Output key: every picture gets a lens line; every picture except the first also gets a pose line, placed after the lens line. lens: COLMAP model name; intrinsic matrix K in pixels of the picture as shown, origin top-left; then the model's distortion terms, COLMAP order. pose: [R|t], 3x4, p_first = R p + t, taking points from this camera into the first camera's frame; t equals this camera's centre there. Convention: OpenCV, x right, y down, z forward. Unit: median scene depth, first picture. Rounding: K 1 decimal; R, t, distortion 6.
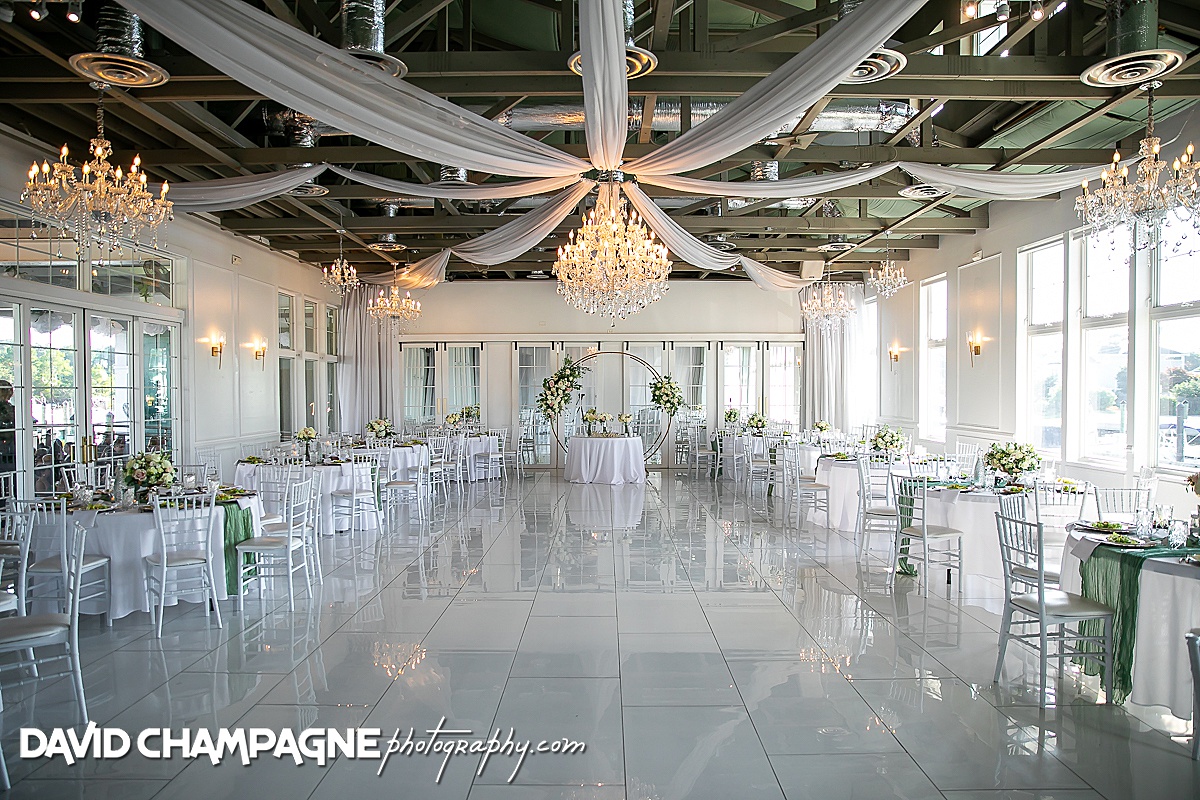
lens RADIAL K [[844.9, 0, 600.0], [0, 844.9, 400.0], [0, 0, 1]] dist [-0.112223, 0.103062]
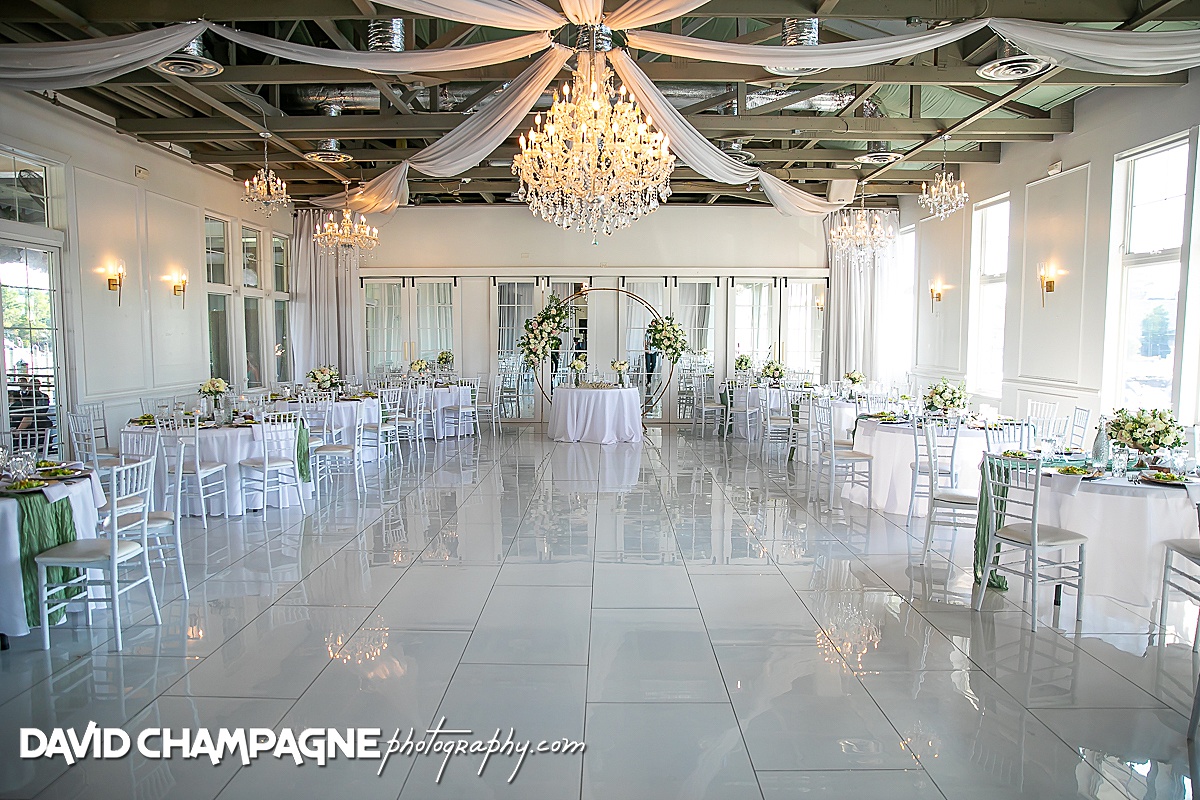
lens RADIAL K [[844.9, 0, 600.0], [0, 844.9, 400.0], [0, 0, 1]] dist [-0.112223, 0.103062]
pose [[0.999986, 0.004133, -0.003353, 0.015483], [-0.003904, 0.997824, 0.065822, -0.000074], [0.003617, -0.065808, 0.997826, 0.170069]]
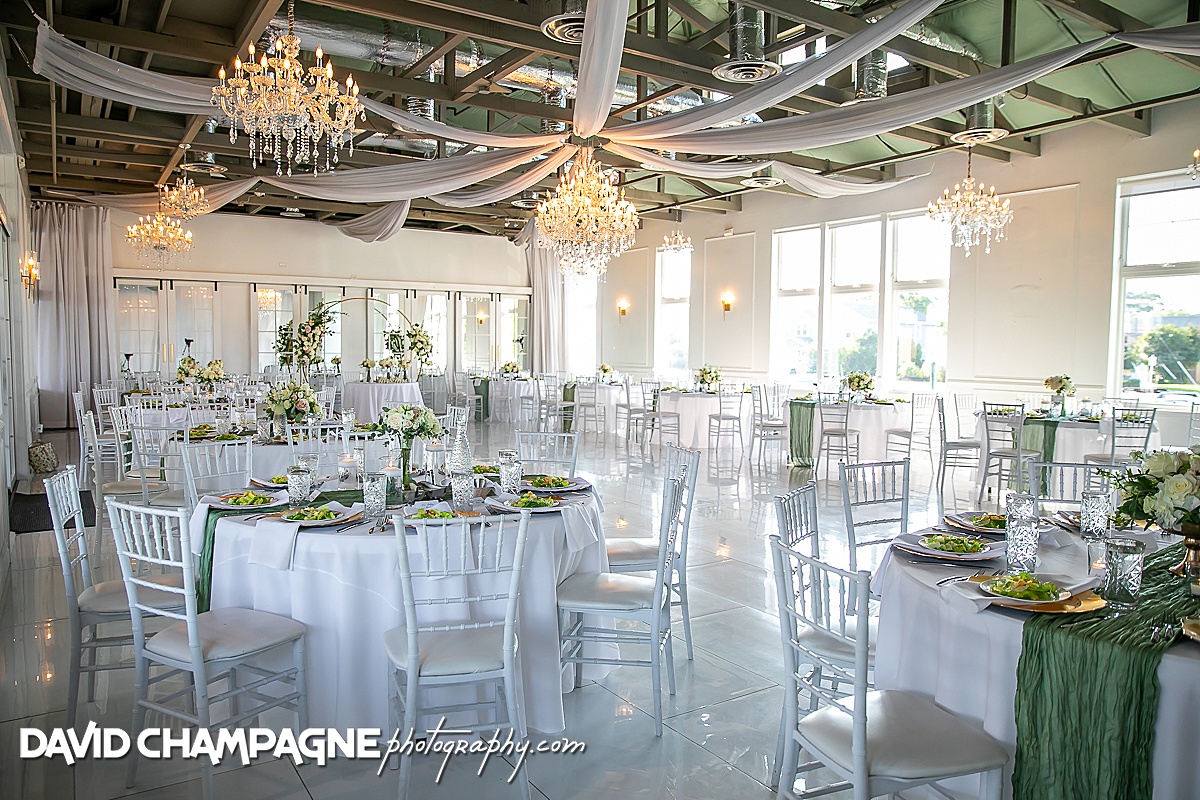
lens RADIAL K [[891.8, 0, 600.0], [0, 891.8, 400.0], [0, 0, 1]] dist [-0.071910, 0.002103]
pose [[0.815701, -0.024279, 0.577964, -0.452033], [-0.000372, 0.999097, 0.042494, 0.022022], [-0.578474, -0.034877, 0.814955, 0.001336]]
